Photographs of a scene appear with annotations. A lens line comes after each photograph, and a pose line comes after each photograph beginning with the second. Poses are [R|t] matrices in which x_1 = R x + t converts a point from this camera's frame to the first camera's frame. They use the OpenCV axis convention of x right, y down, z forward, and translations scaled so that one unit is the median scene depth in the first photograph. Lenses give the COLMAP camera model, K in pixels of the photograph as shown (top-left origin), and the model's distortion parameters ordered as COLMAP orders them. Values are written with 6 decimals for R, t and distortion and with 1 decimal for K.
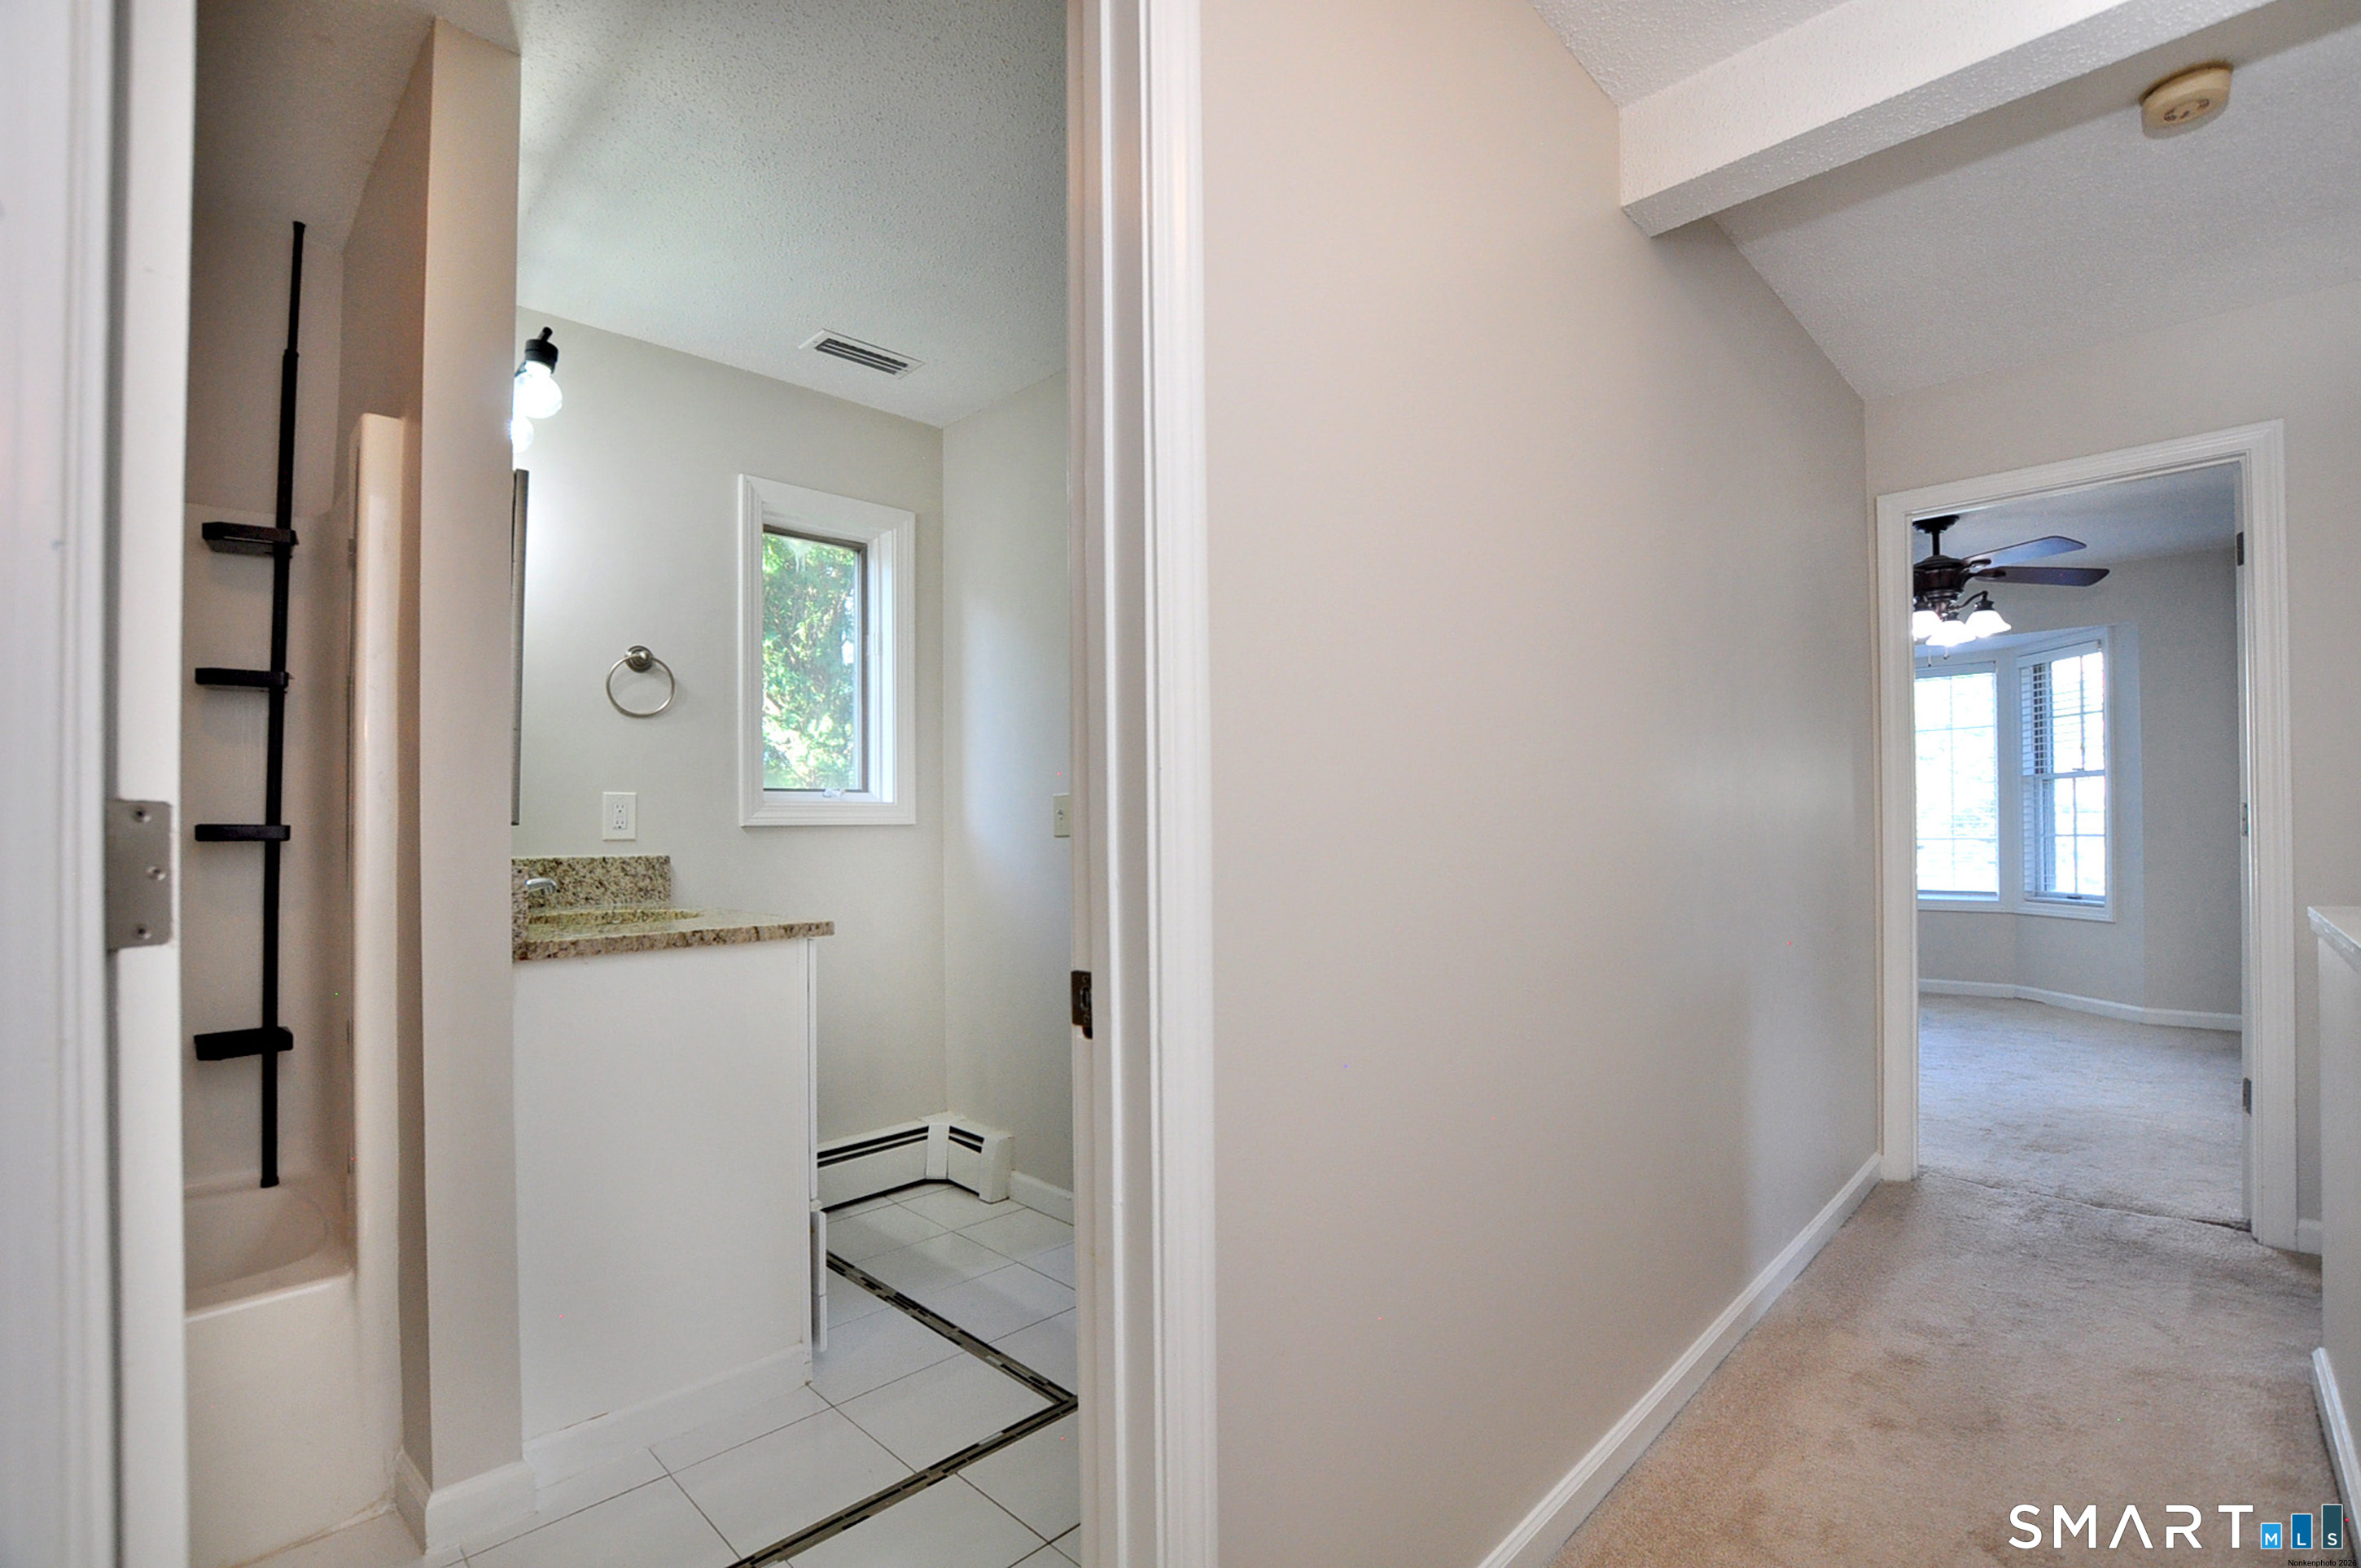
lens RADIAL K [[1052.0, 0, 1183.9], [0, 1052.0, 784.1], [0, 0, 1]] dist [-0.030940, -0.001079]
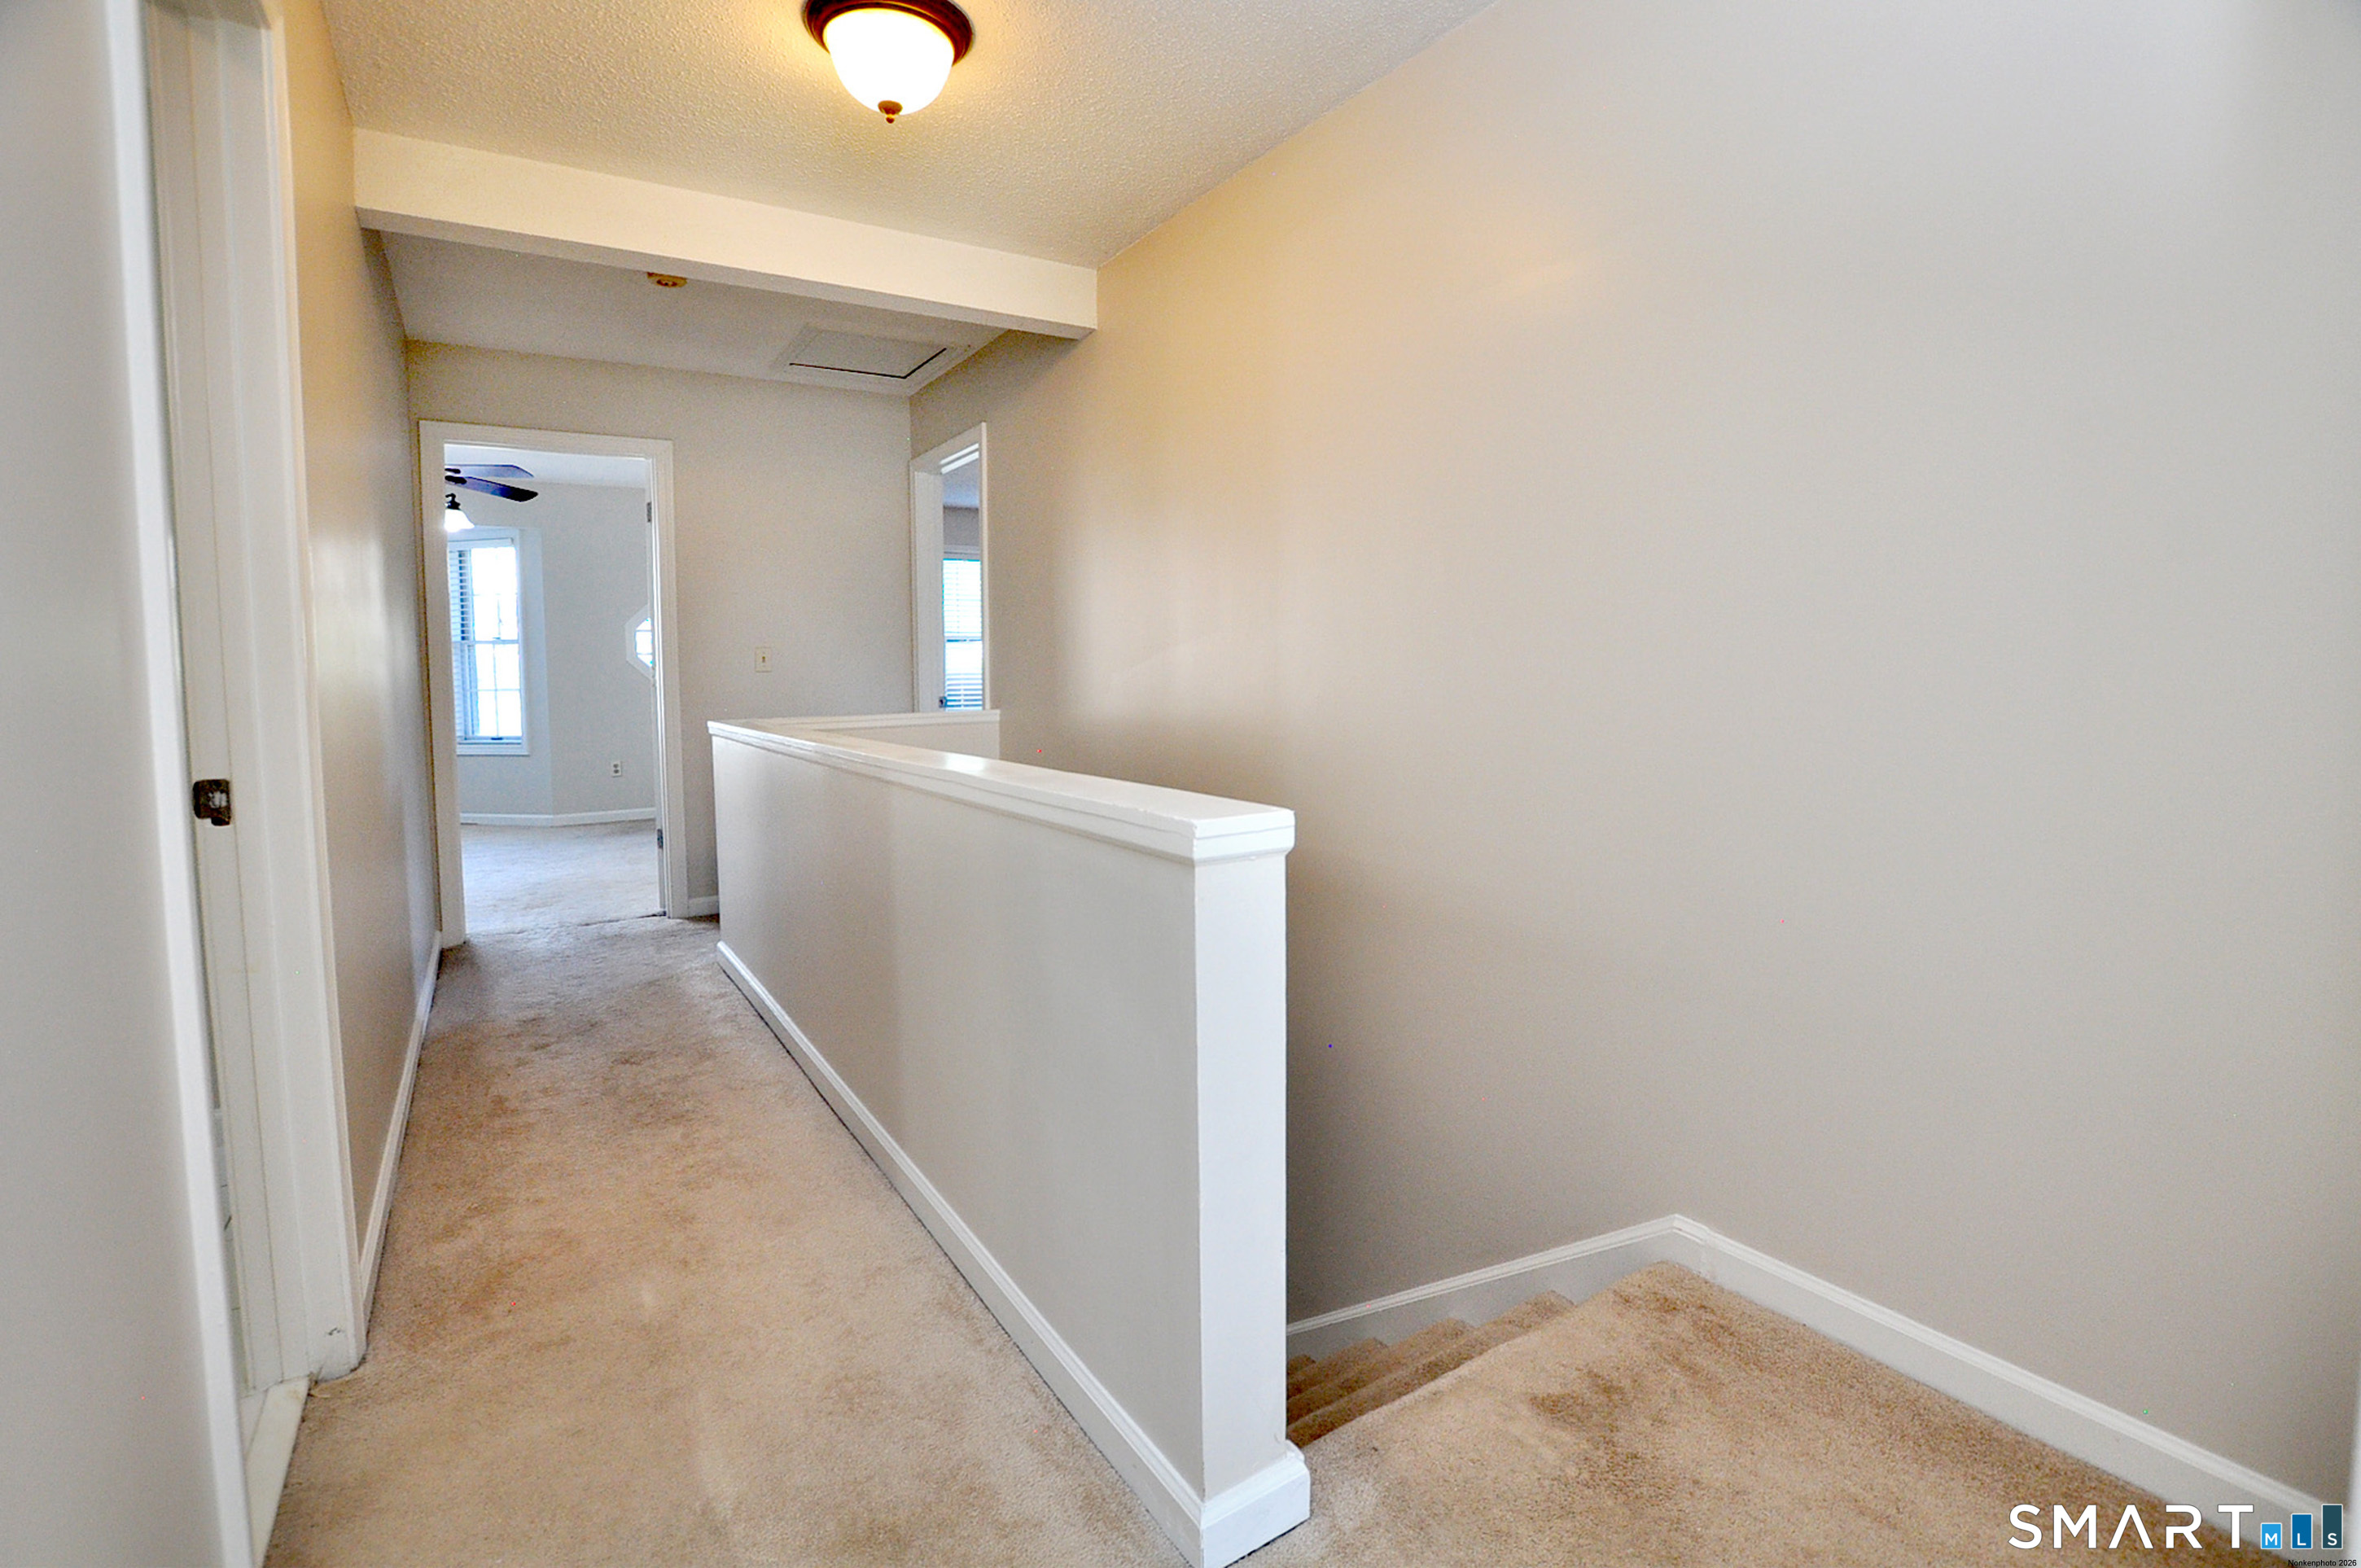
lens RADIAL K [[1044.9, 0, 1174.5], [0, 1044.9, 796.3], [0, 0, 1]] dist [-0.002356, -0.000384]
pose [[0.220667, -0.110383, 0.969083, -0.418030], [-0.033145, 0.992153, 0.120558, -0.006762], [-0.974786, -0.058723, 0.215277, -0.206930]]
